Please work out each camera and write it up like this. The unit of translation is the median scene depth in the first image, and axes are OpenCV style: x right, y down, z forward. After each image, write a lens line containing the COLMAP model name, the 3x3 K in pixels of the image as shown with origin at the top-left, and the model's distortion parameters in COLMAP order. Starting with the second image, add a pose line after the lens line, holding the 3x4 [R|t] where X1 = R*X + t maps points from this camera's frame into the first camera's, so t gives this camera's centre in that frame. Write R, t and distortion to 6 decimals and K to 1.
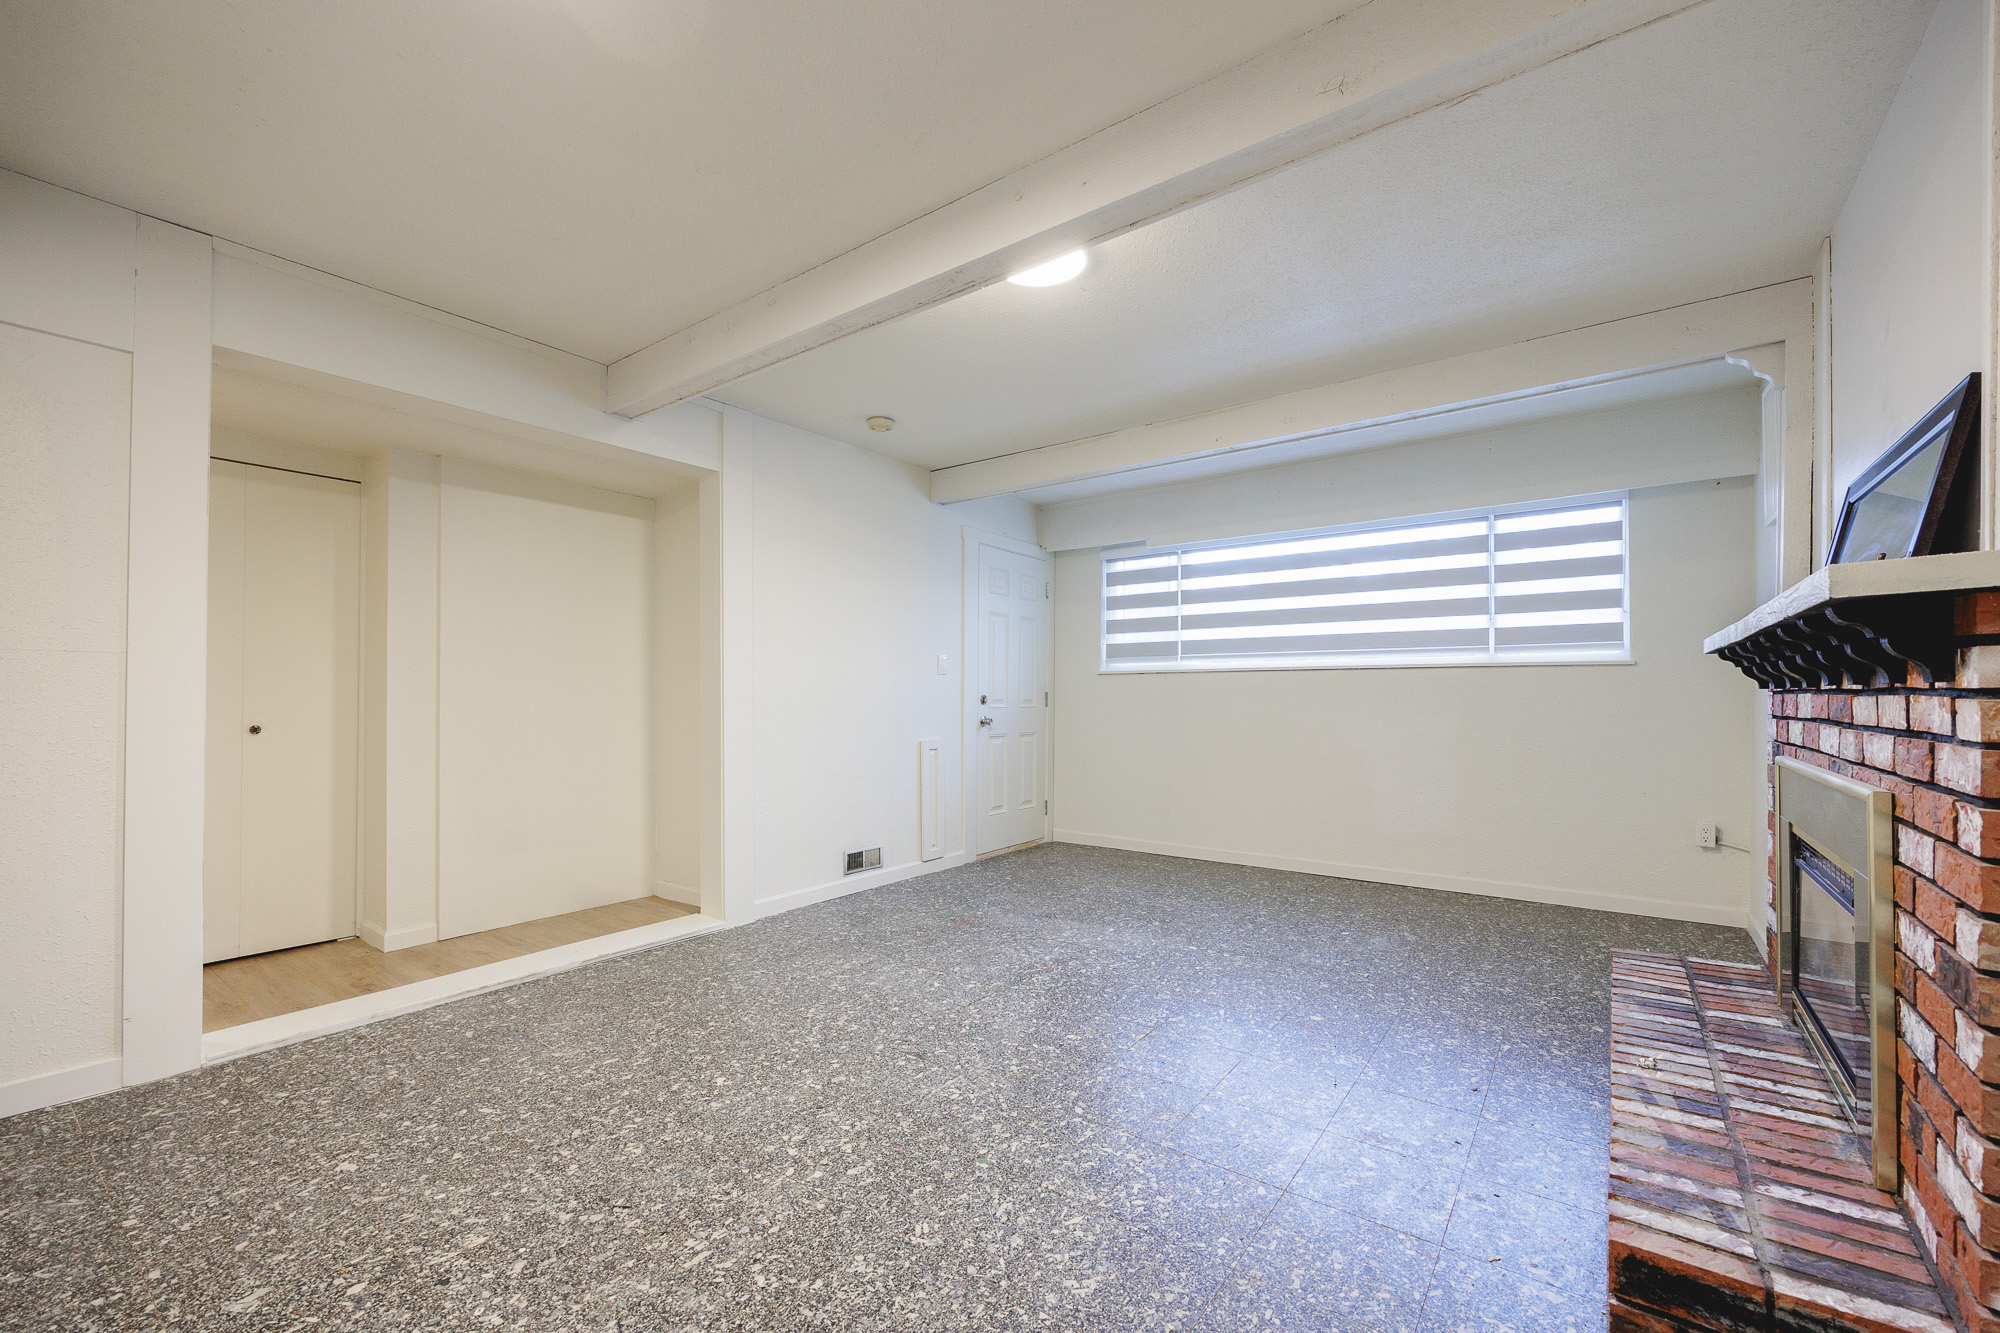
lens RADIAL K [[809.7, 0, 1009.0], [0, 809.7, 684.3], [0, 0, 1]] dist [-0.005475, -0.000709]
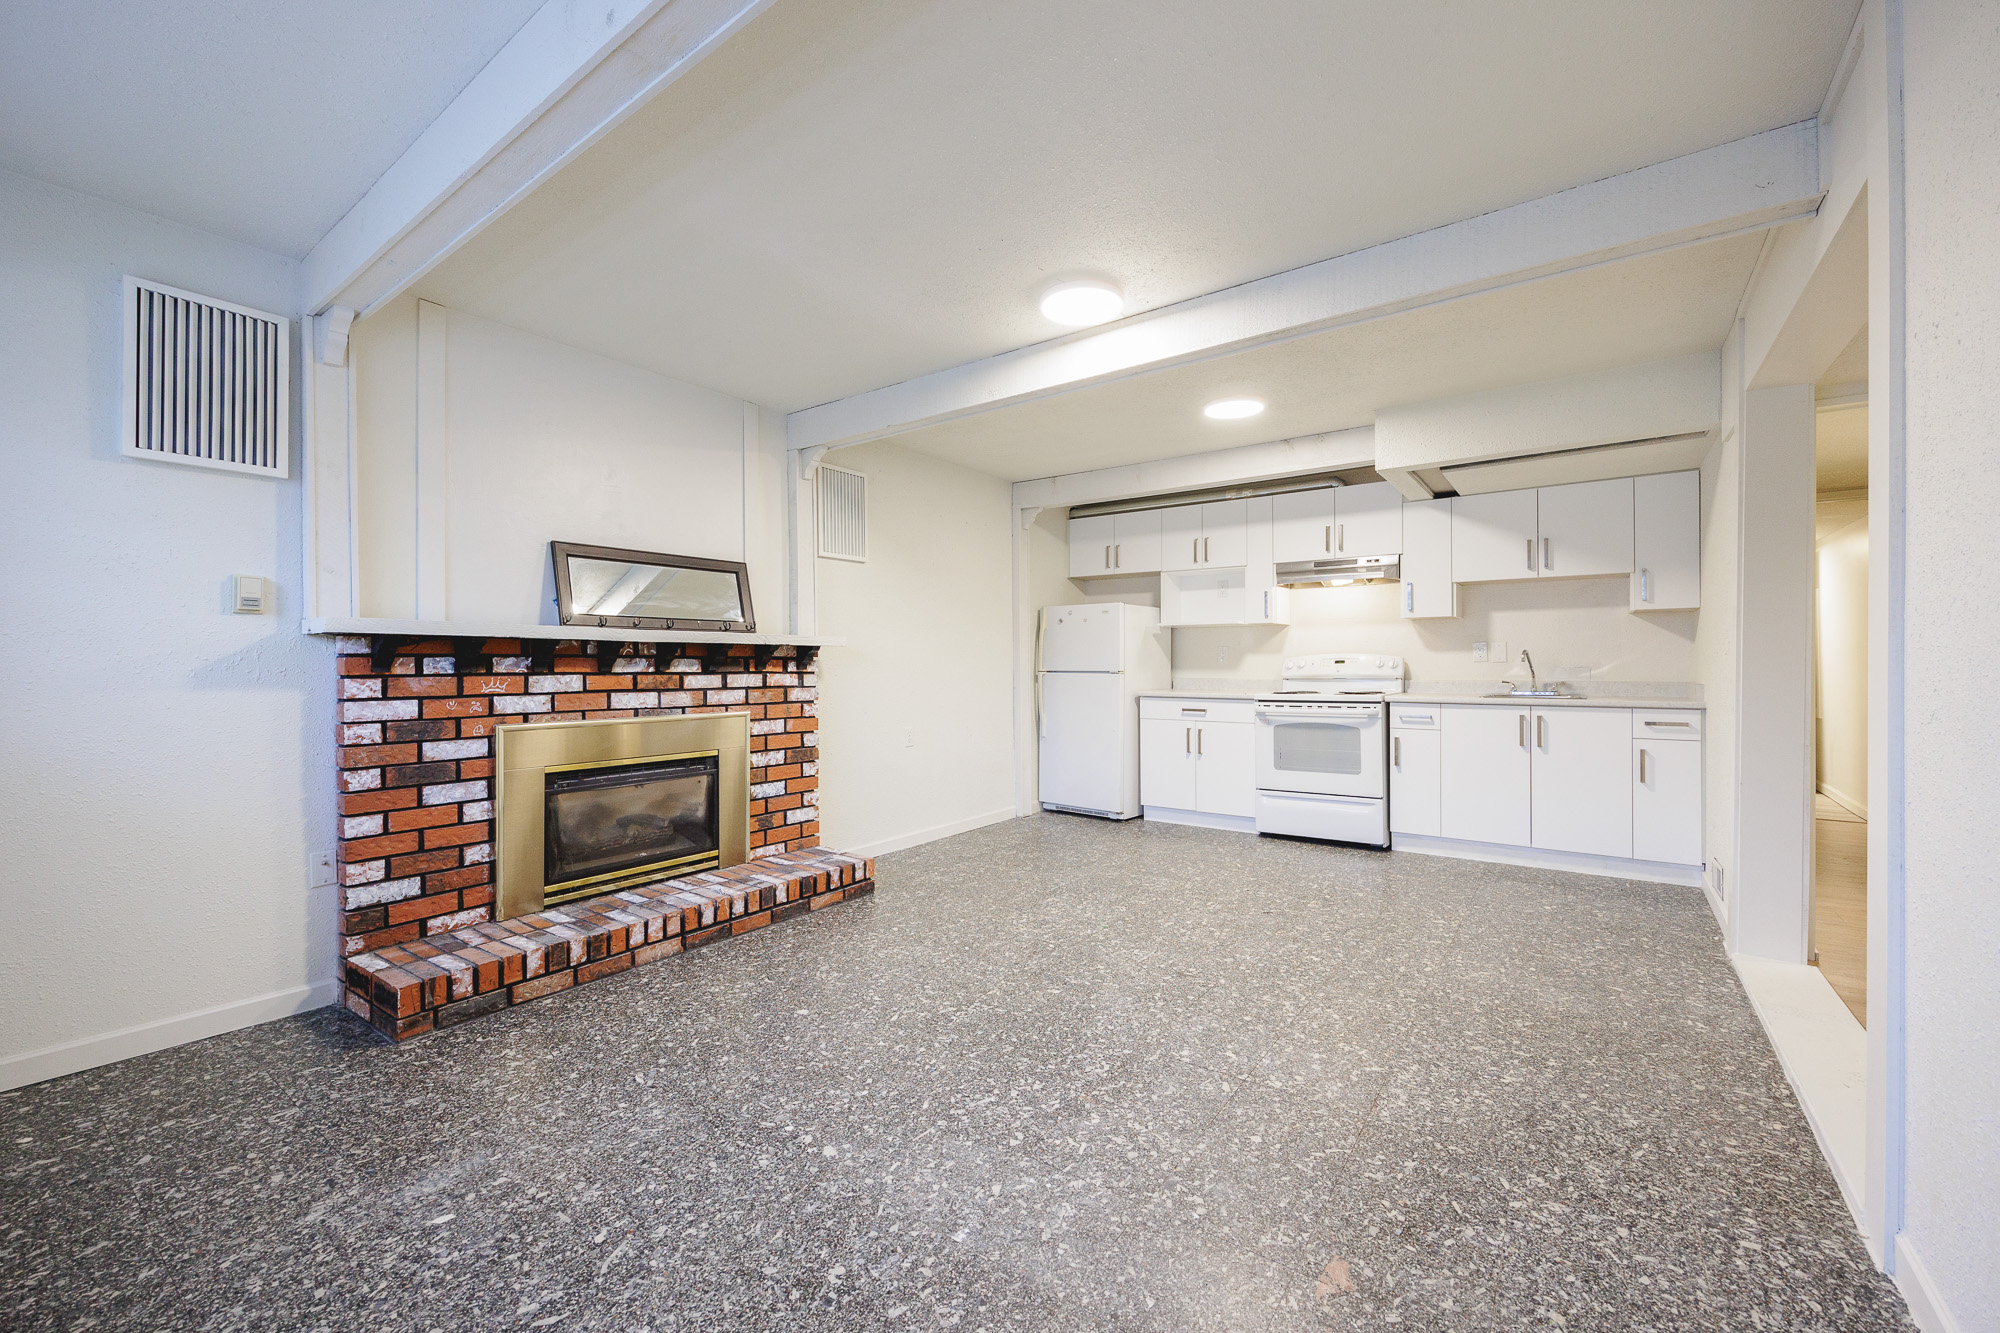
lens RADIAL K [[809.7, 0, 1011.1], [0, 809.7, 656.6], [0, 0, 1]] dist [-0.005475, -0.000709]
pose [[-0.999818, 0.004205, -0.018630, 0.120891], [0.004686, 0.999654, -0.025881, 0.011808], [0.018515, -0.025963, -0.999491, 1.627256]]
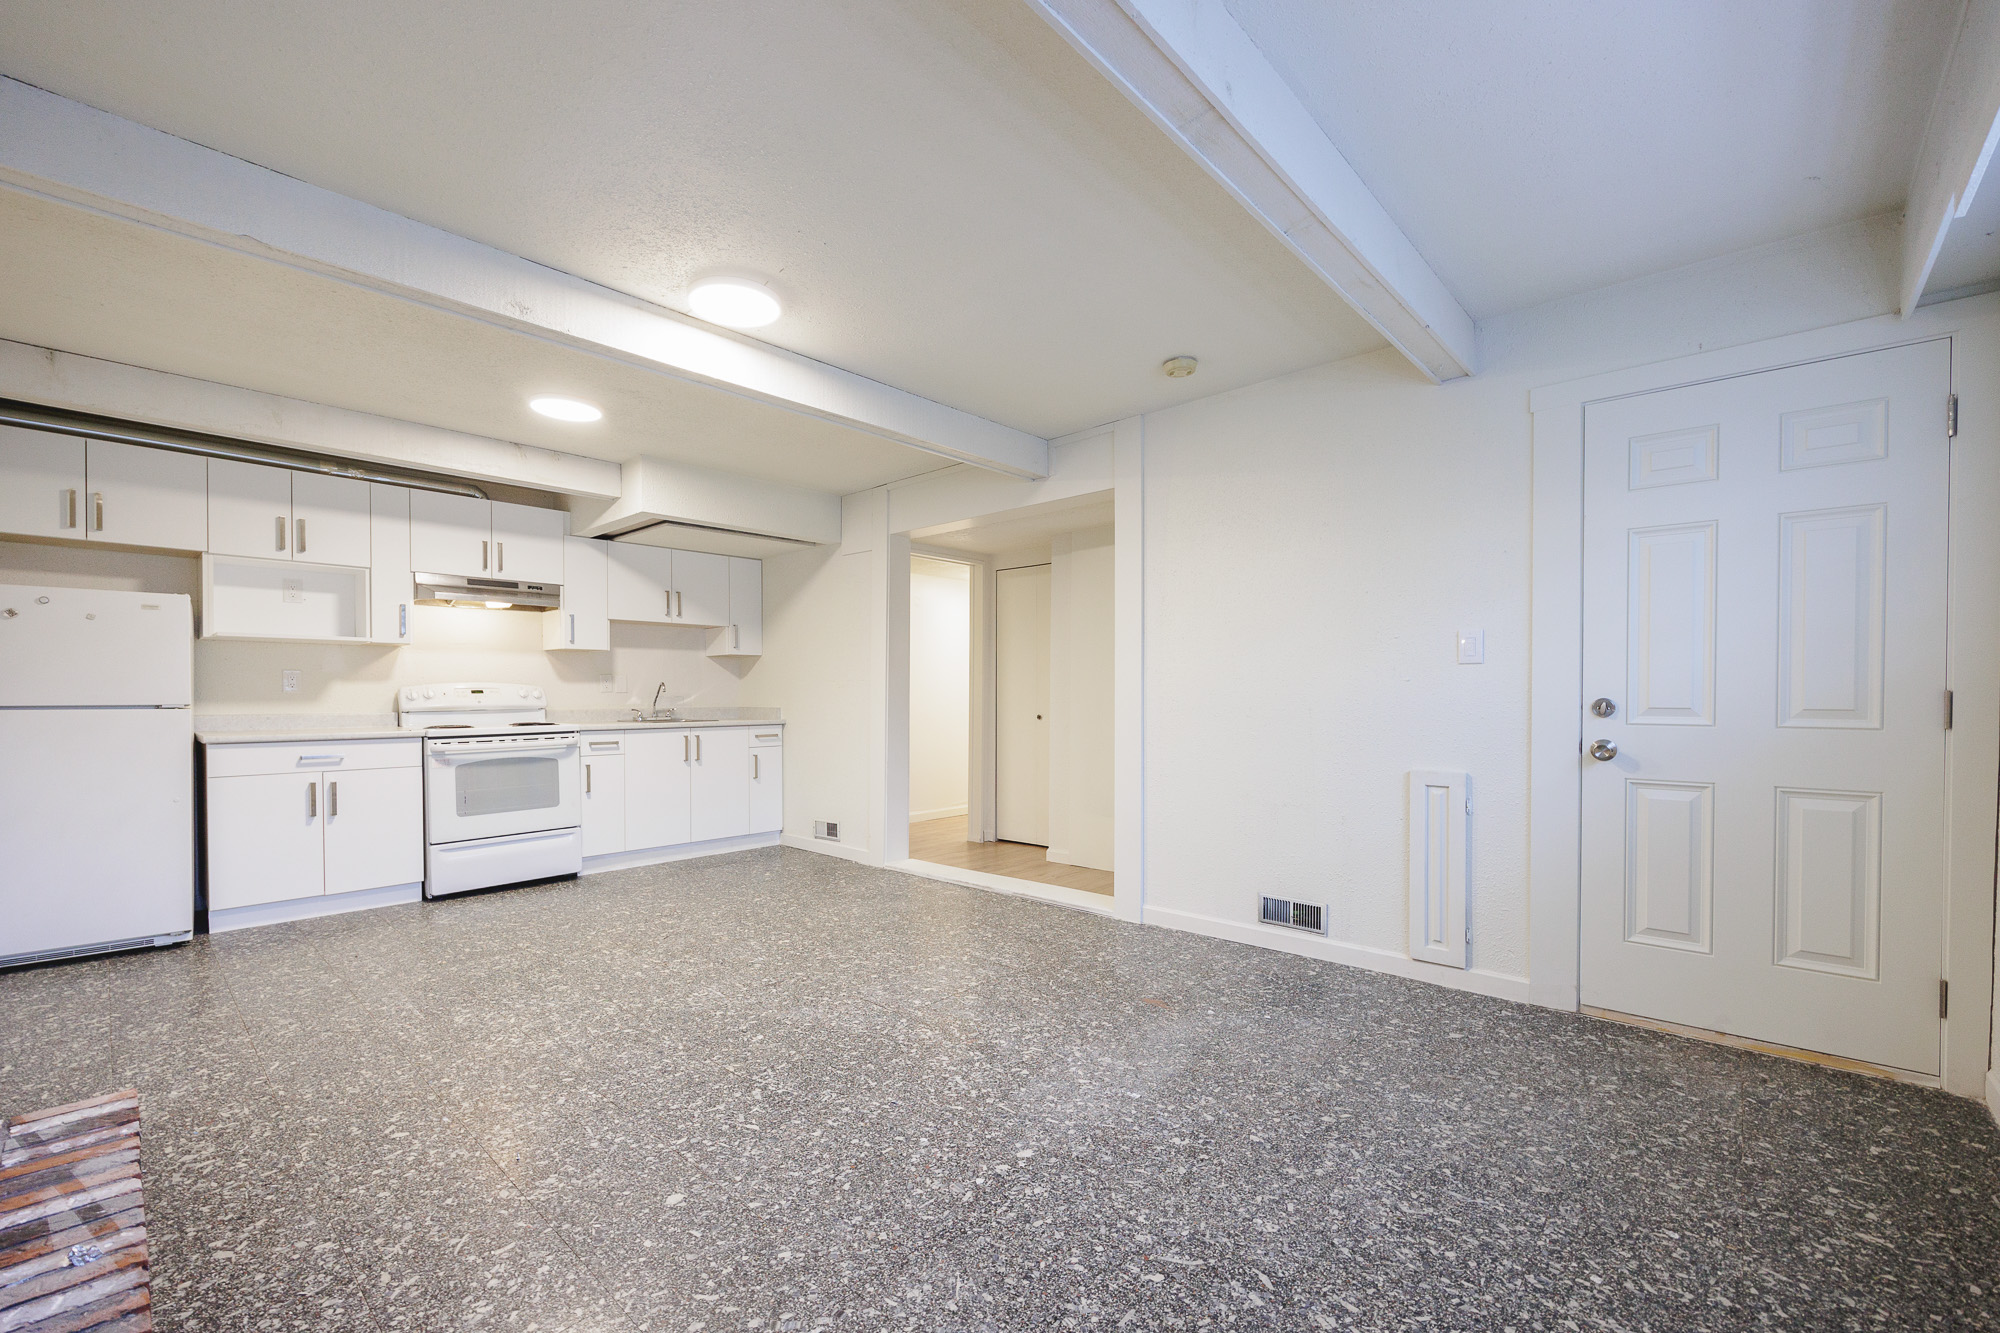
lens RADIAL K [[809.7, 0, 1004.5], [0, 809.7, 703.6], [0, 0, 1]] dist [-0.005475, -0.000709]
pose [[-0.090800, 0.013432, -0.995779, 0.824890], [0.018934, 0.999752, 0.011759, 0.005764], [0.995689, -0.017786, -0.091031, 1.095428]]
